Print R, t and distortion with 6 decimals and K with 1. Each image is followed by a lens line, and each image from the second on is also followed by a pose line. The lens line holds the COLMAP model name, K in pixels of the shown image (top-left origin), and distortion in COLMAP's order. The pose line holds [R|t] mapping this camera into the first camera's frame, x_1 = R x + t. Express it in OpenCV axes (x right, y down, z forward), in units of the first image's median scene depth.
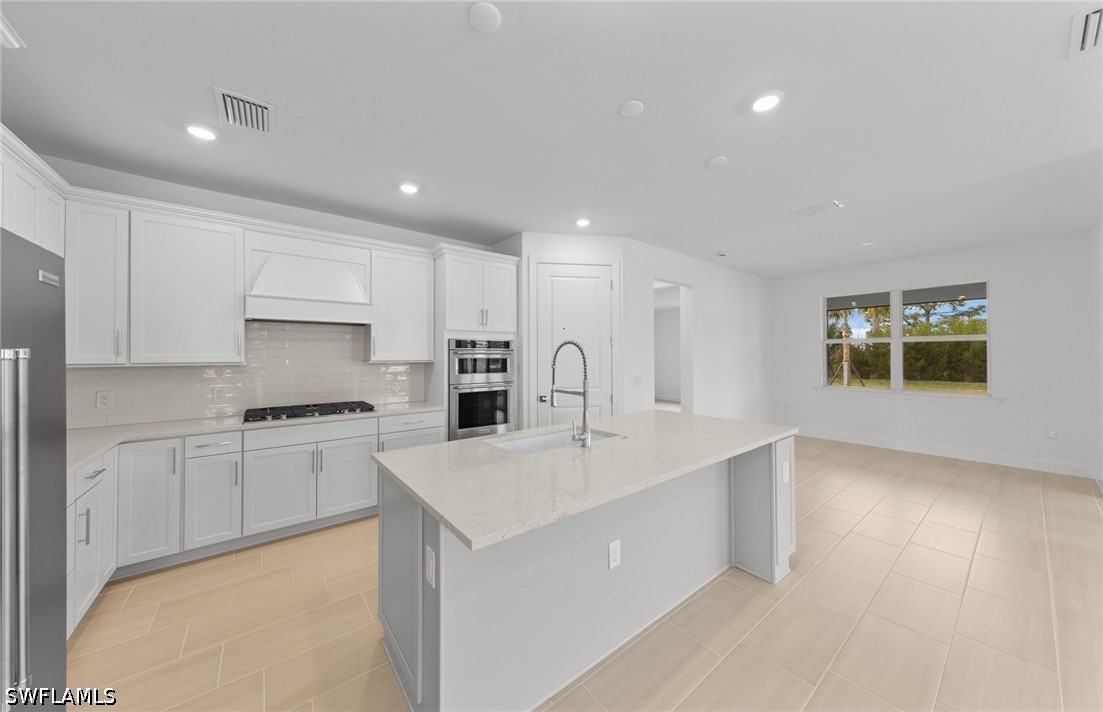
lens RADIAL K [[368.9, 0, 550.9], [0, 368.9, 351.1], [0, 0, 1]] dist [0.008022, -0.000488]
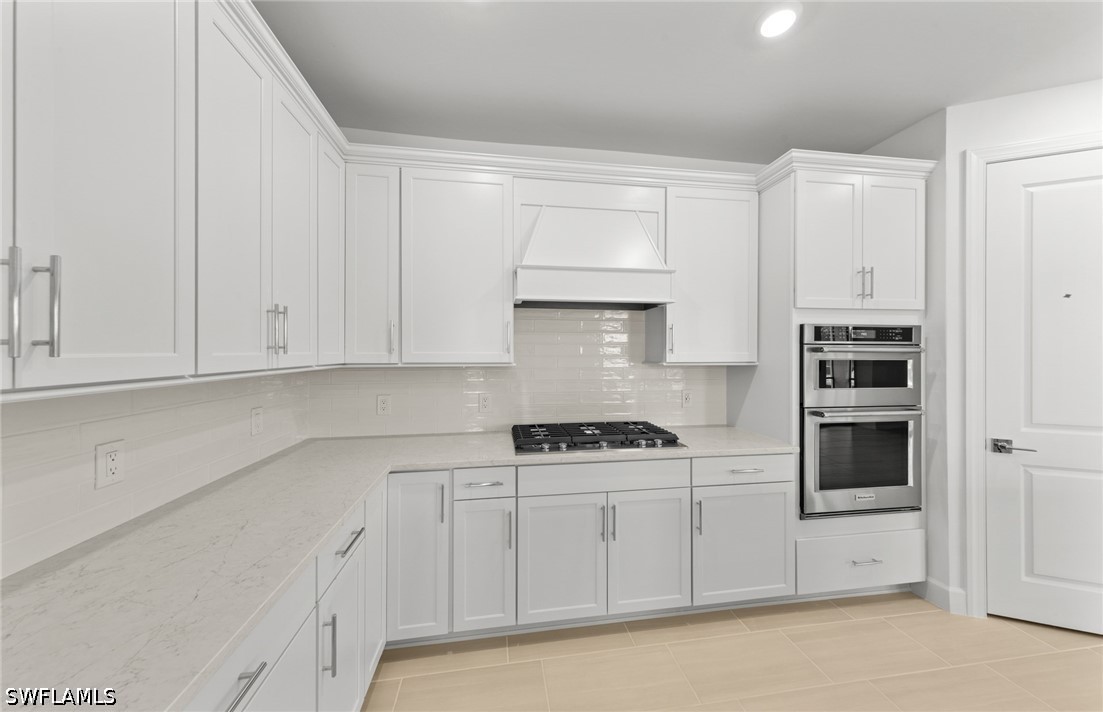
lens RADIAL K [[368.9, 0, 553.9], [0, 368.9, 350.6], [0, 0, 1]] dist [0.008022, -0.000488]
pose [[0.873251, 0.001923, -0.487267, -0.312376], [0.002090, 0.999968, 0.007692, 0.001135], [0.487266, -0.007736, 0.873219, 0.316136]]
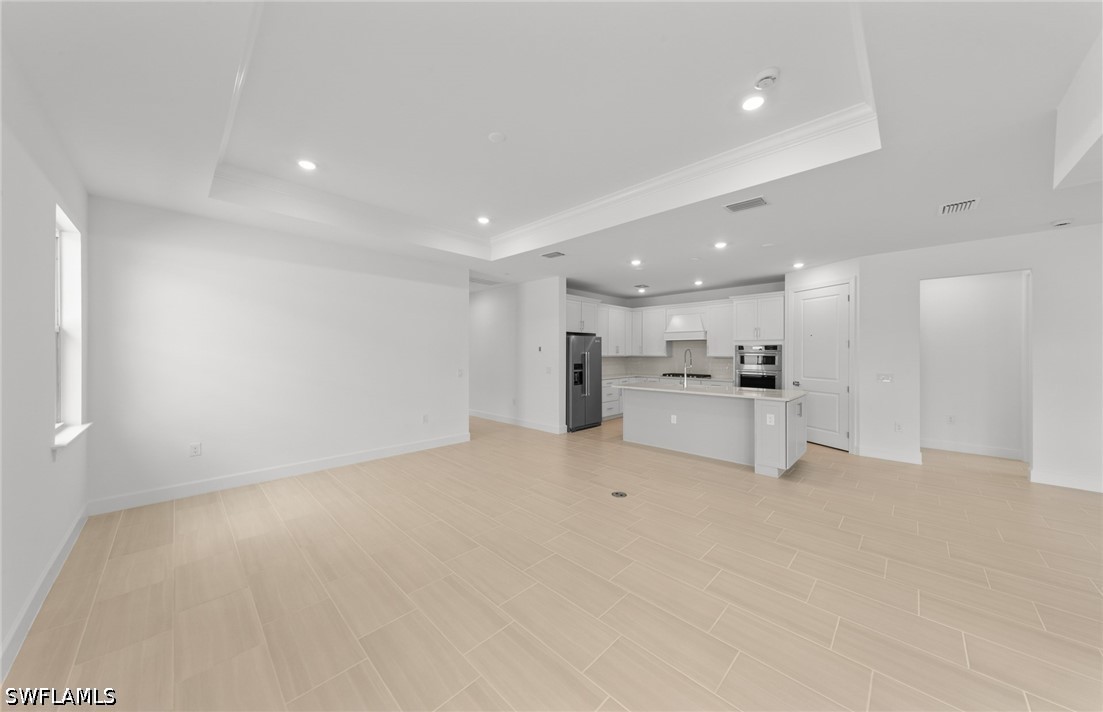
lens RADIAL K [[368.9, 0, 549.7], [0, 368.9, 356.0], [0, 0, 1]] dist [0.008022, -0.000488]
pose [[0.124734, 0.006967, -0.992166, 1.426926], [0.003280, 0.999967, 0.007434, 0.004448], [0.992185, -0.004181, 0.124707, -0.186393]]
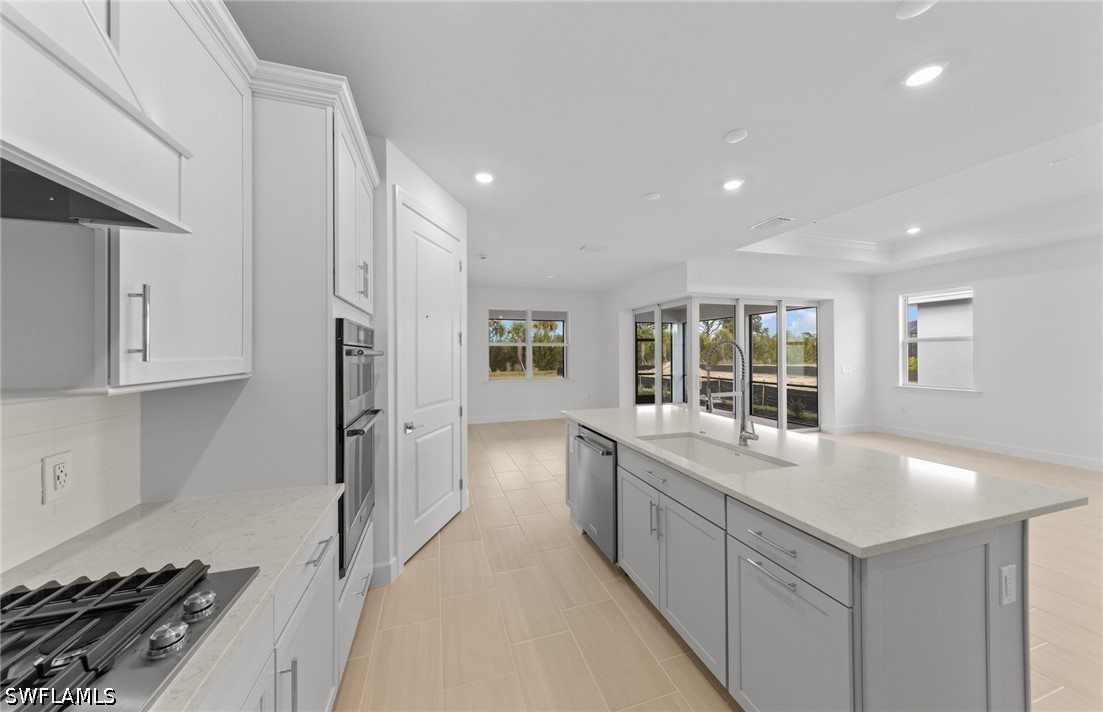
lens RADIAL K [[368.9, 0, 554.5], [0, 368.9, 352.5], [0, 0, 1]] dist [0.008022, -0.000488]
pose [[0.346496, 0.004368, 0.938041, -0.551887], [-0.006331, 0.999977, -0.002318, 0.004441], [-0.938030, -0.005135, 0.346516, 0.596387]]
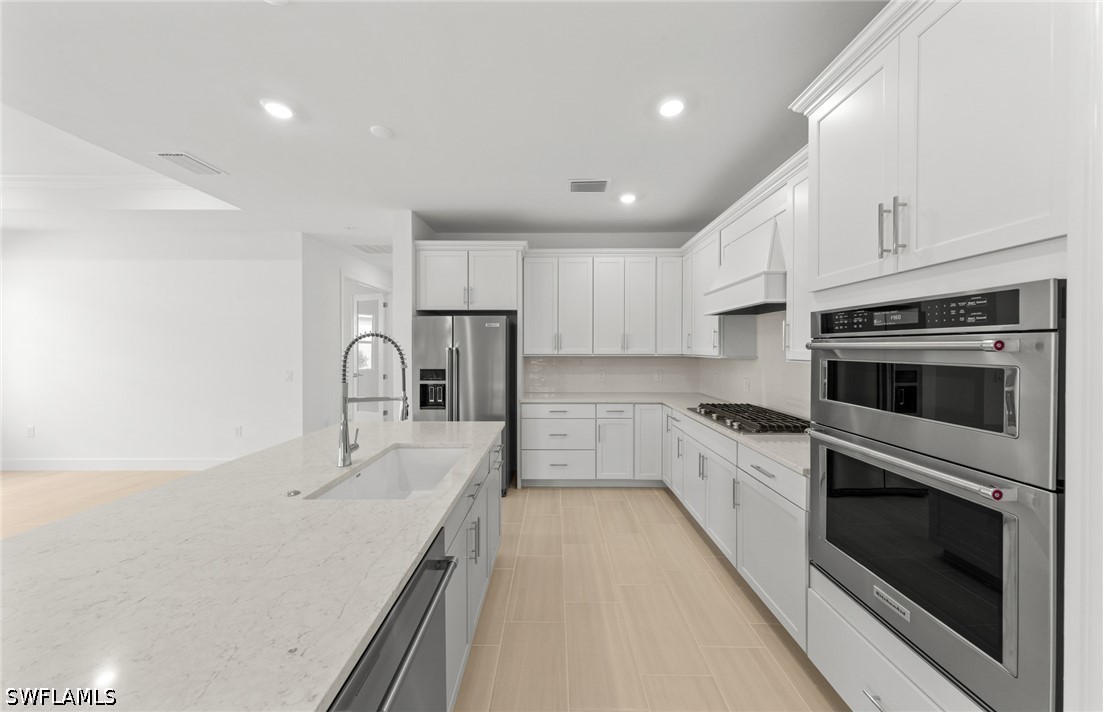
lens RADIAL K [[368.9, 0, 548.3], [0, 368.9, 352.1], [0, 0, 1]] dist [0.008022, -0.000488]
pose [[-0.630164, 0.006142, -0.776438, 0.234590], [0.002647, 0.999980, 0.005762, 0.008388], [0.776458, 0.001576, -0.630168, 0.974449]]
